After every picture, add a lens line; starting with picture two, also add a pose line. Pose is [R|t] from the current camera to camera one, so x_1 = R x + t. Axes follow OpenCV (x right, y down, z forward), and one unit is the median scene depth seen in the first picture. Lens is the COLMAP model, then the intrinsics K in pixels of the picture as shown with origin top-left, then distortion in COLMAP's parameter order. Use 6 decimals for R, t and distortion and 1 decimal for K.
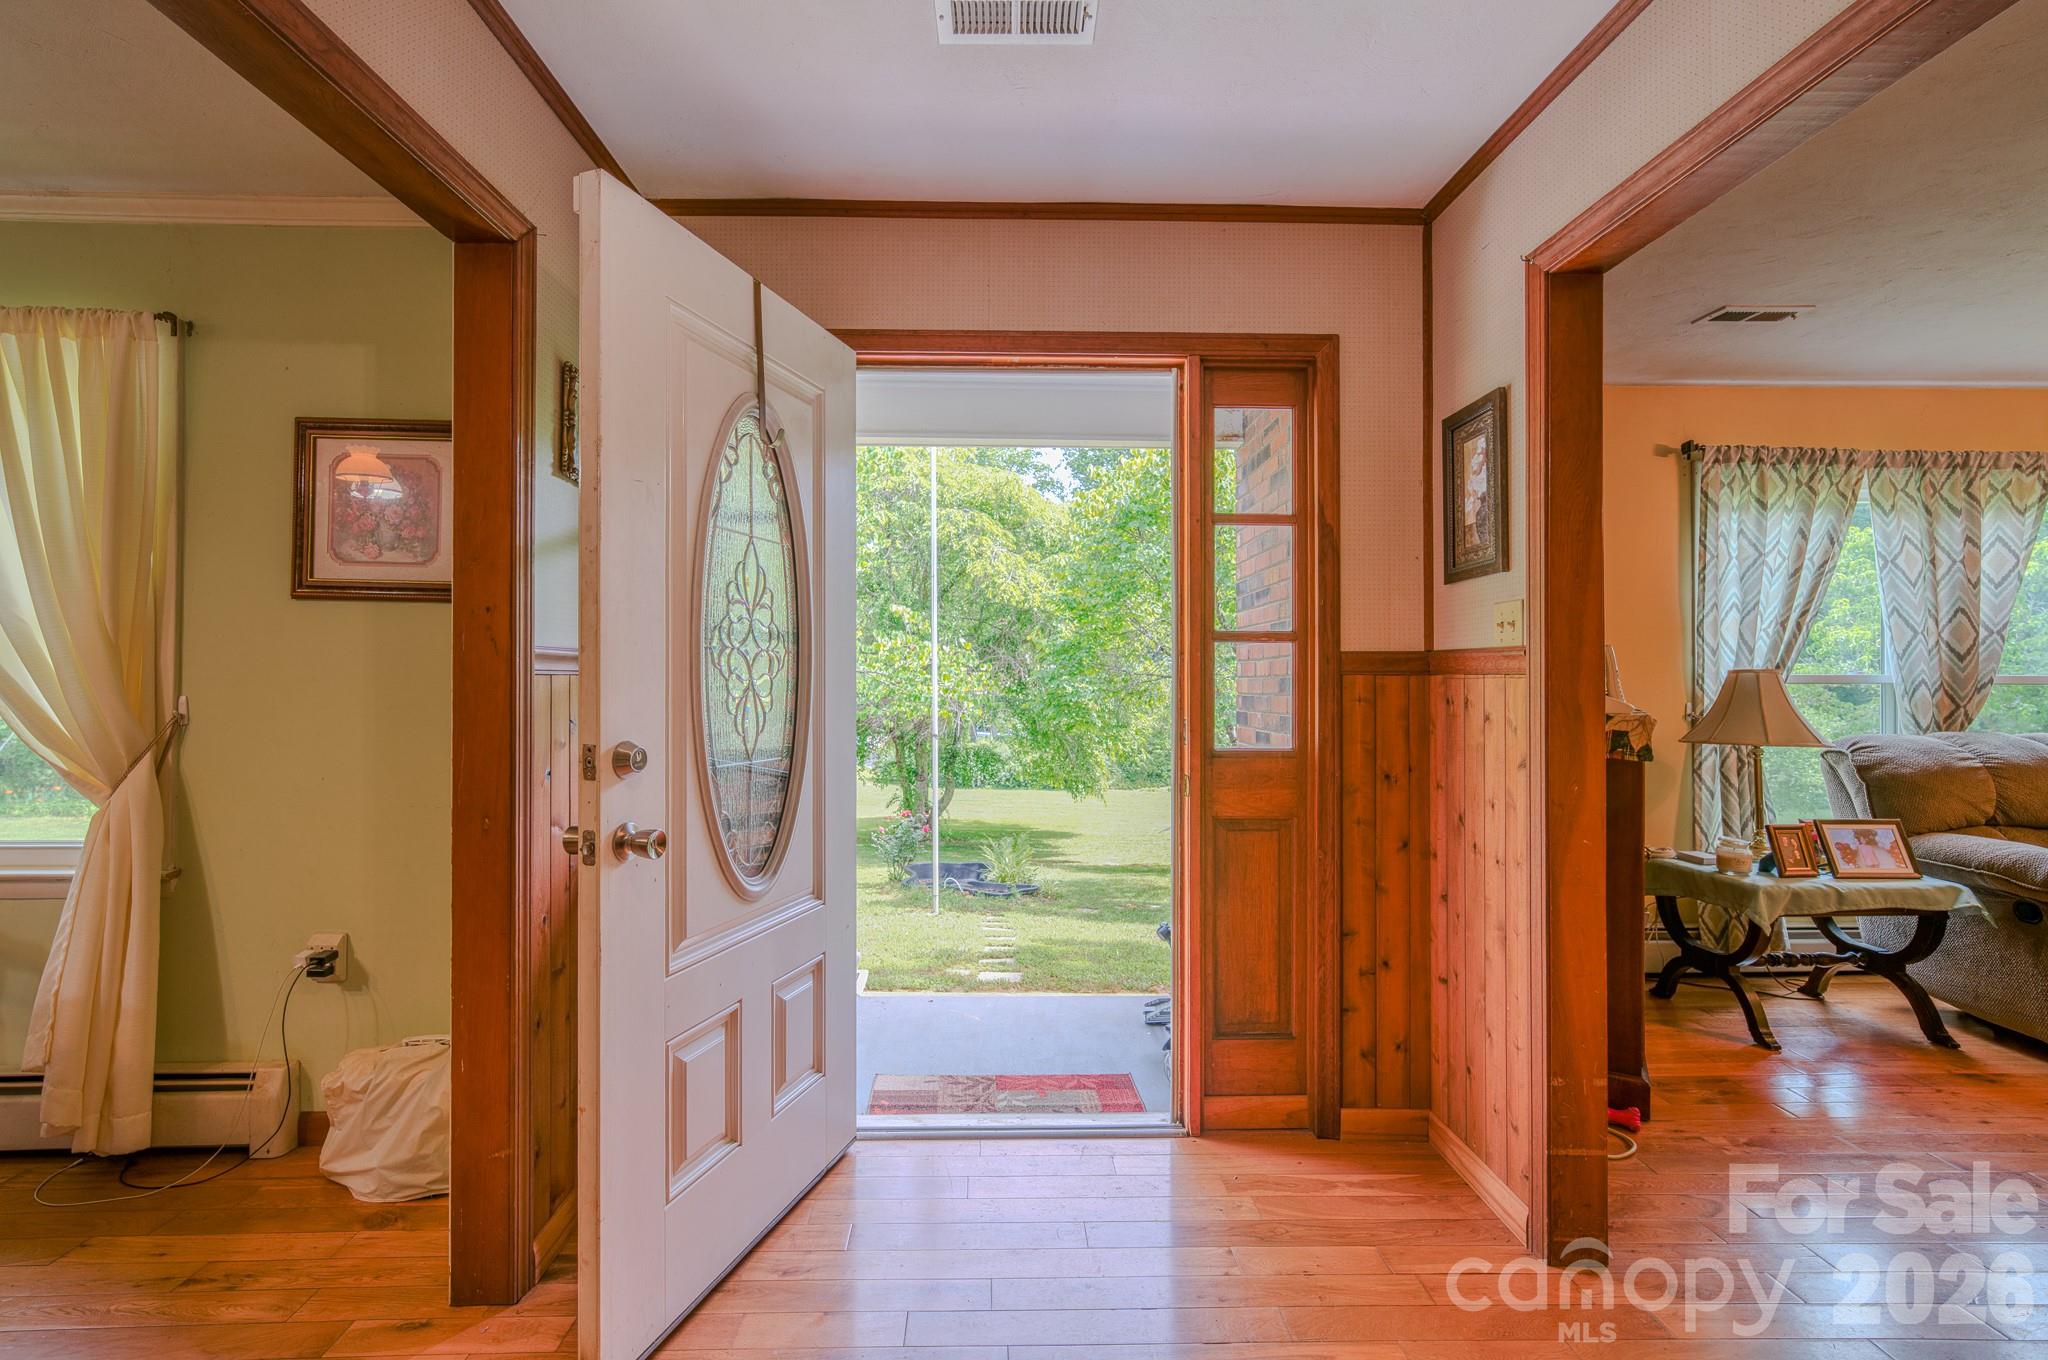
lens RADIAL K [[917.7, 0, 981.4], [0, 917.7, 667.7], [0, 0, 1]] dist [-0.003131, 0.002268]
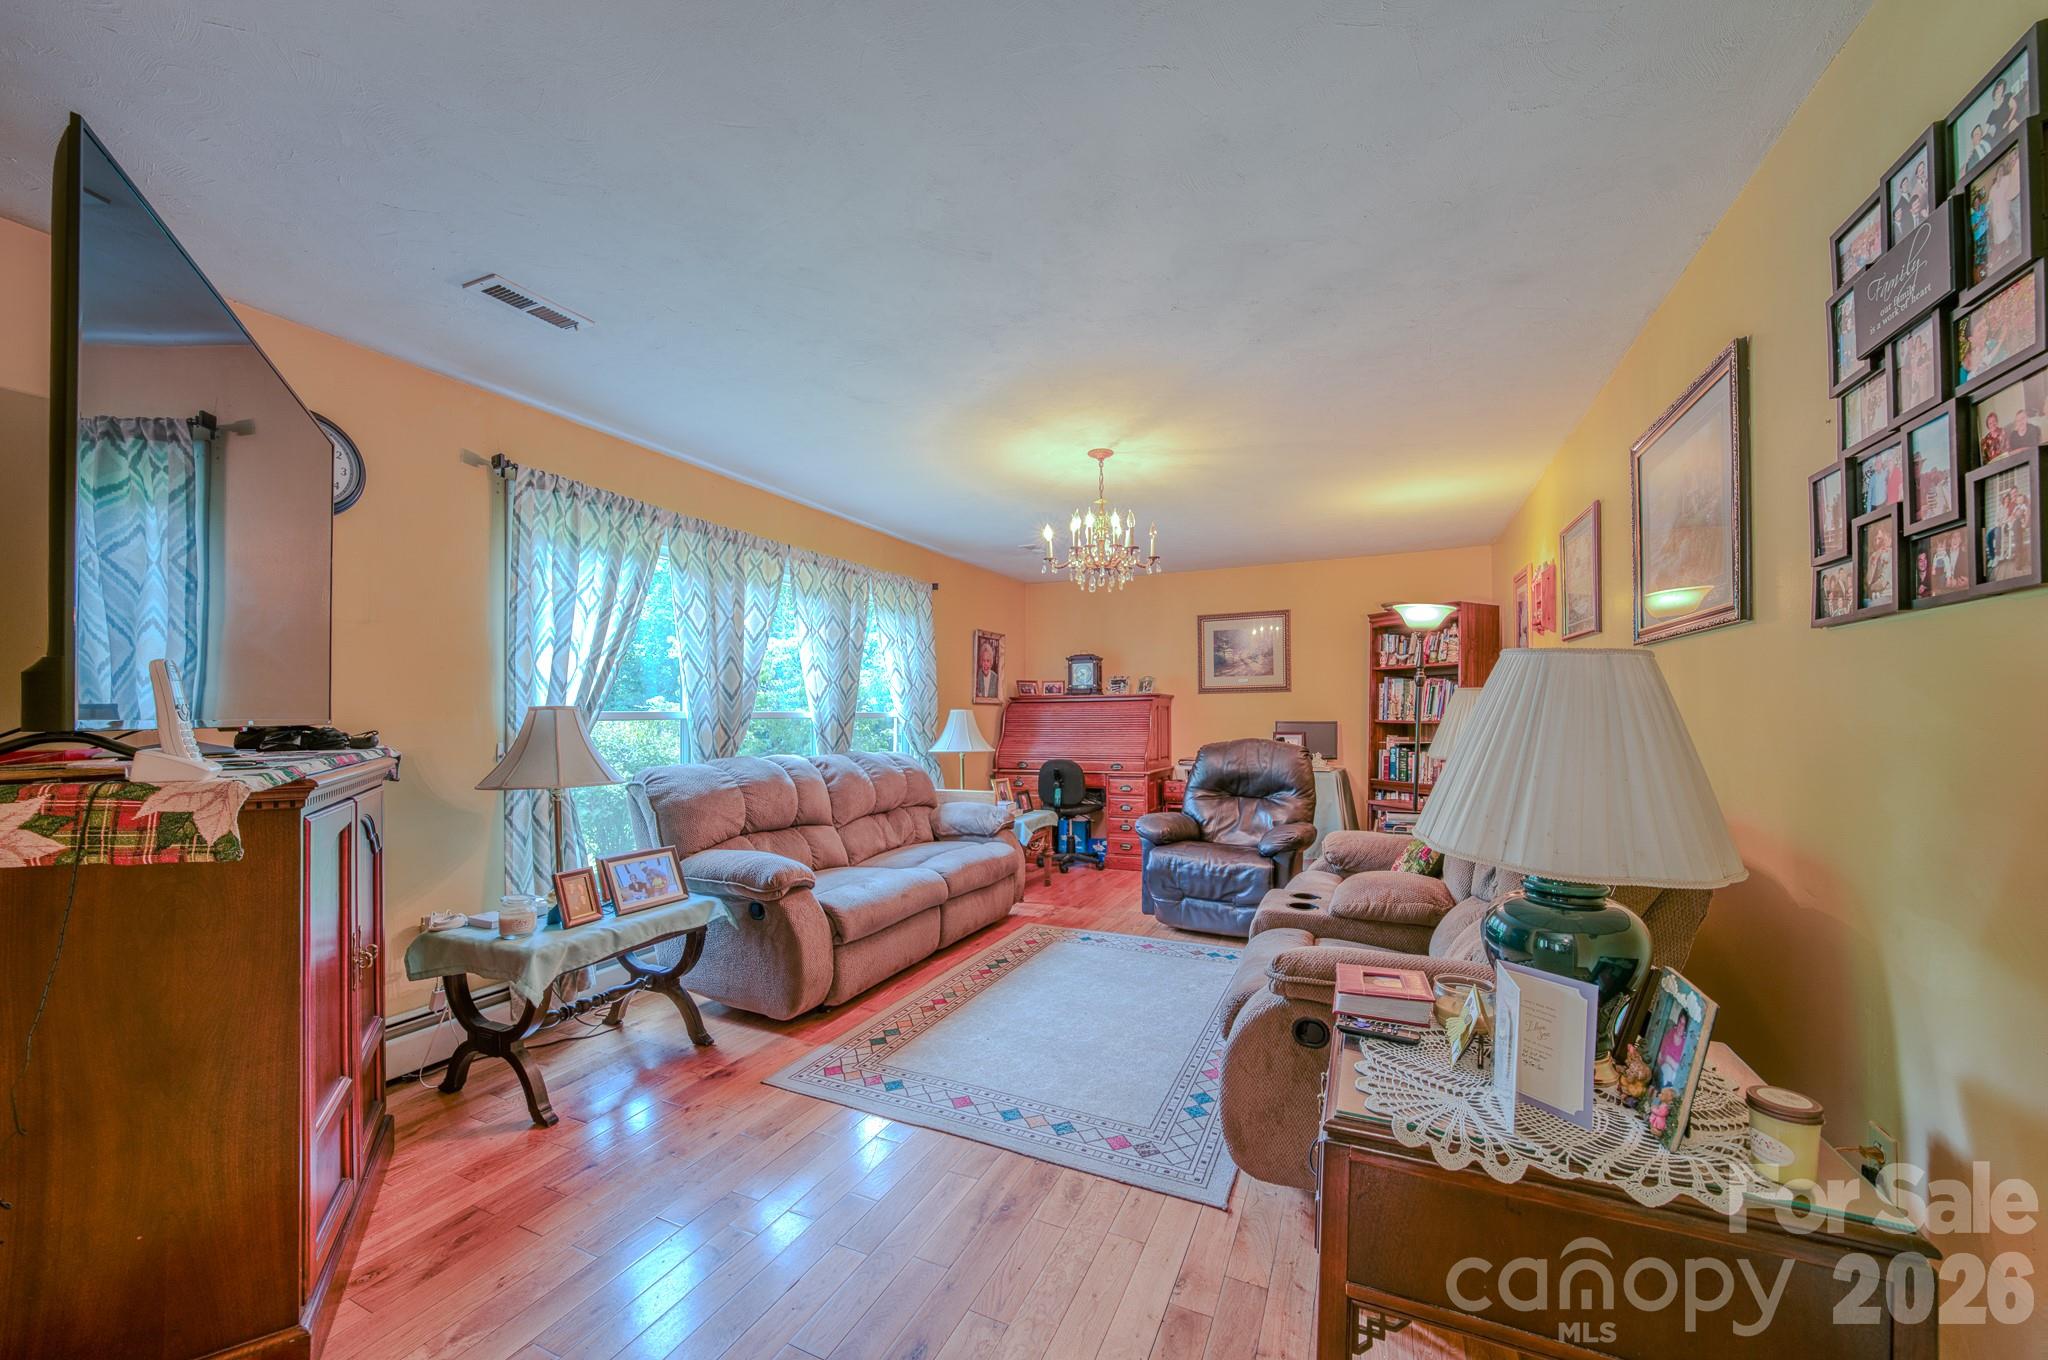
lens RADIAL K [[763.4, 0, 1061.1], [0, 763.4, 707.5], [0, 0, 1]] dist [-0.012877, 0.000126]
pose [[0.387261, 0.001562, 0.921969, 0.308173], [-0.002748, 0.999996, -0.000540, 0.002195], [-0.921966, -0.002325, 0.387264, 0.205149]]
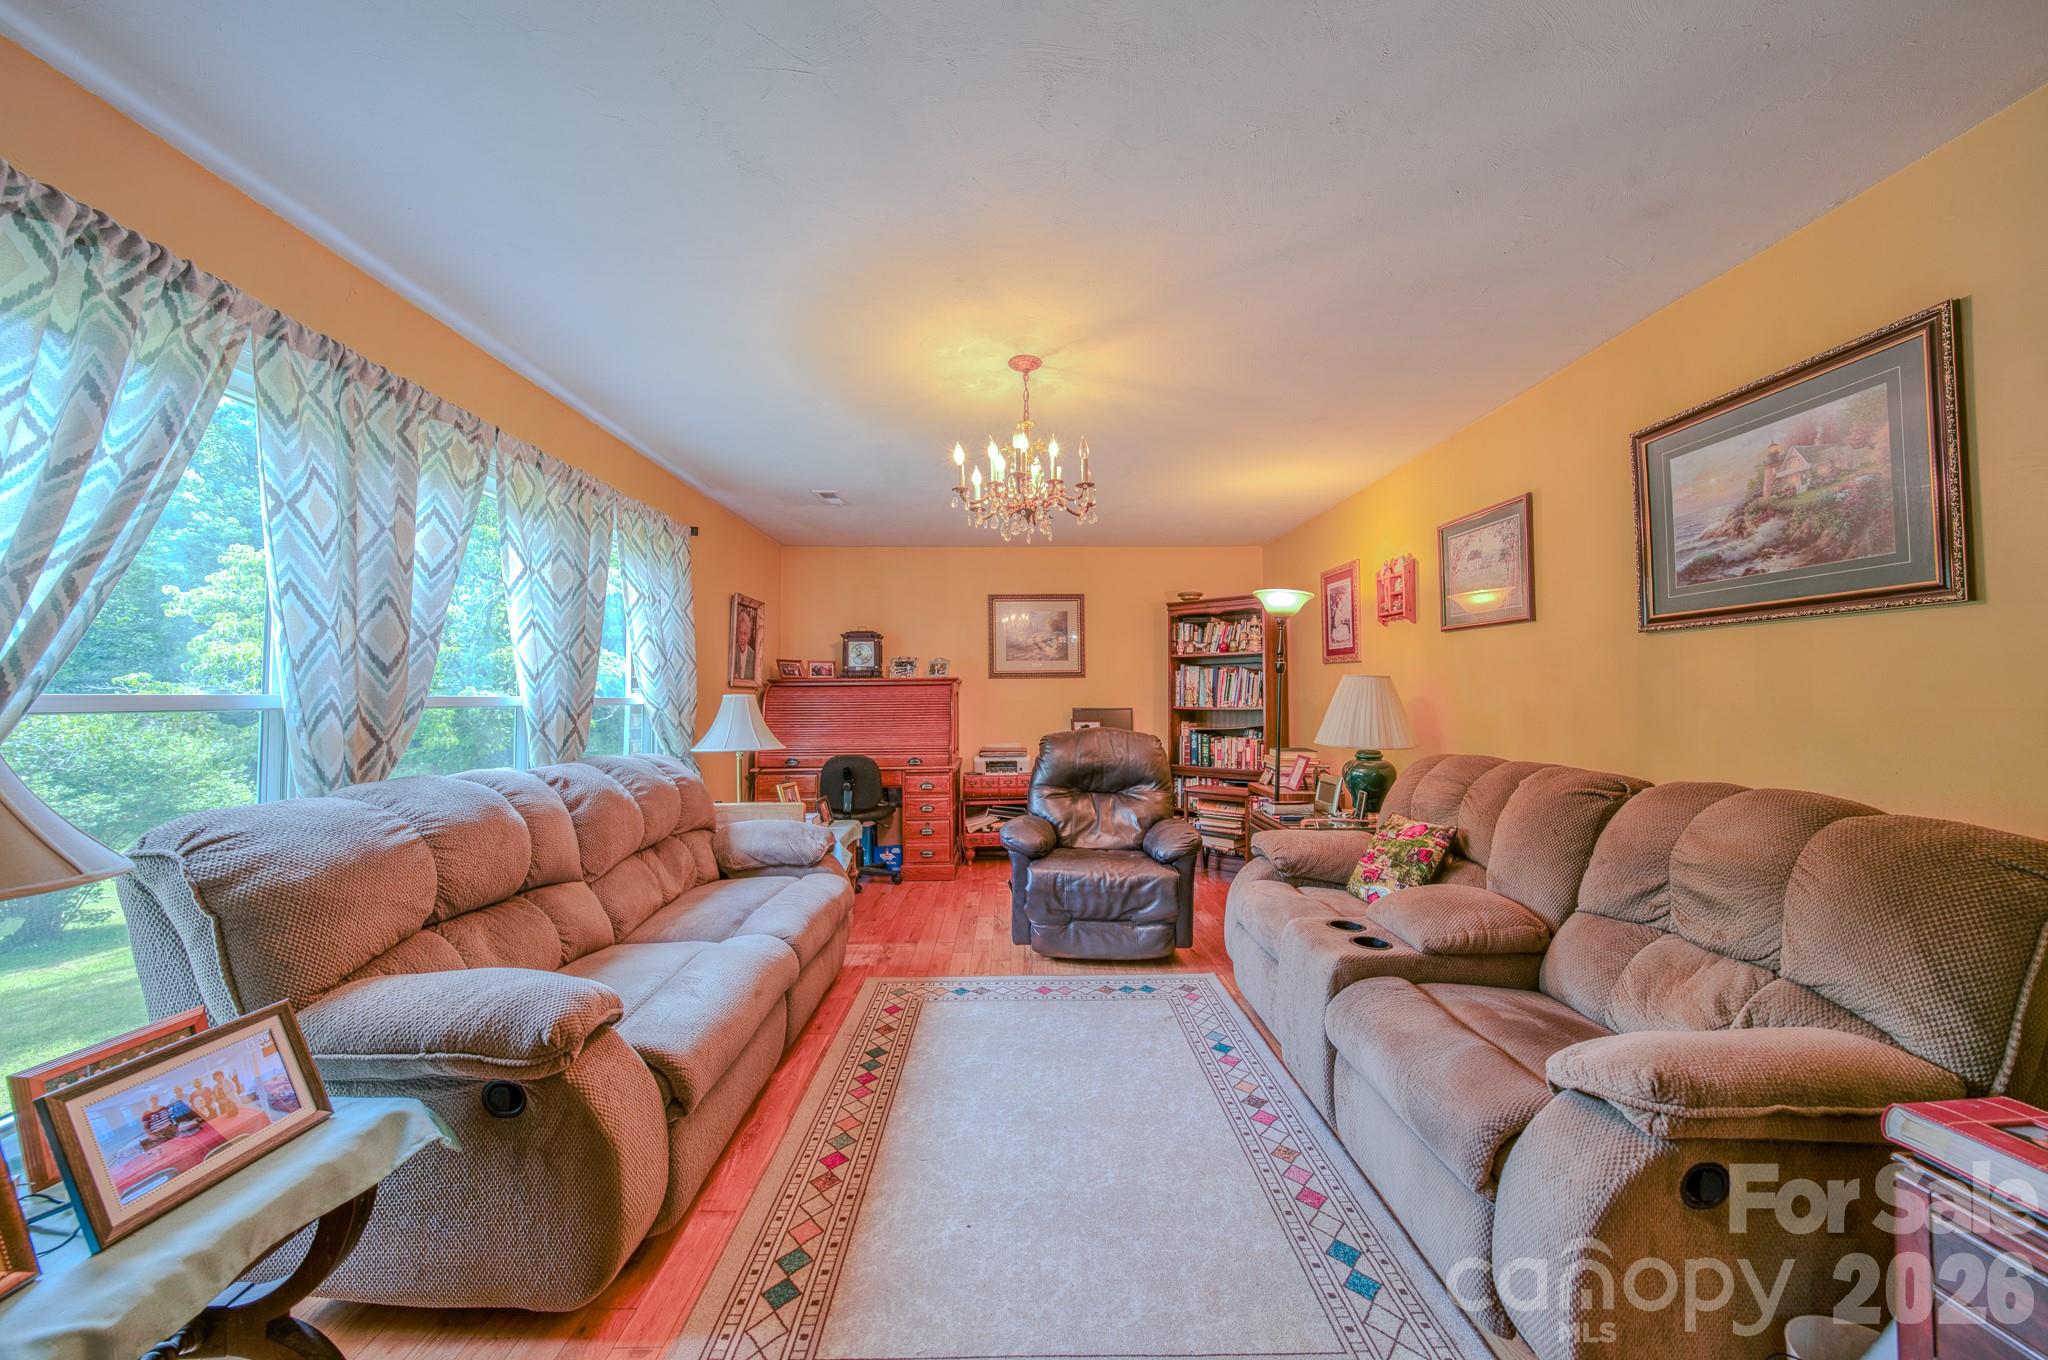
lens RADIAL K [[704.4, 0, 1048.5], [0, 704.4, 673.2], [0, 0, 1]] dist [-0.025191, 0.005438]
pose [[-0.051712, 0.031496, 0.998165, 0.541346], [-0.007198, 0.999465, -0.031910, 0.004465], [-0.998636, -0.008835, -0.051457, 0.545516]]
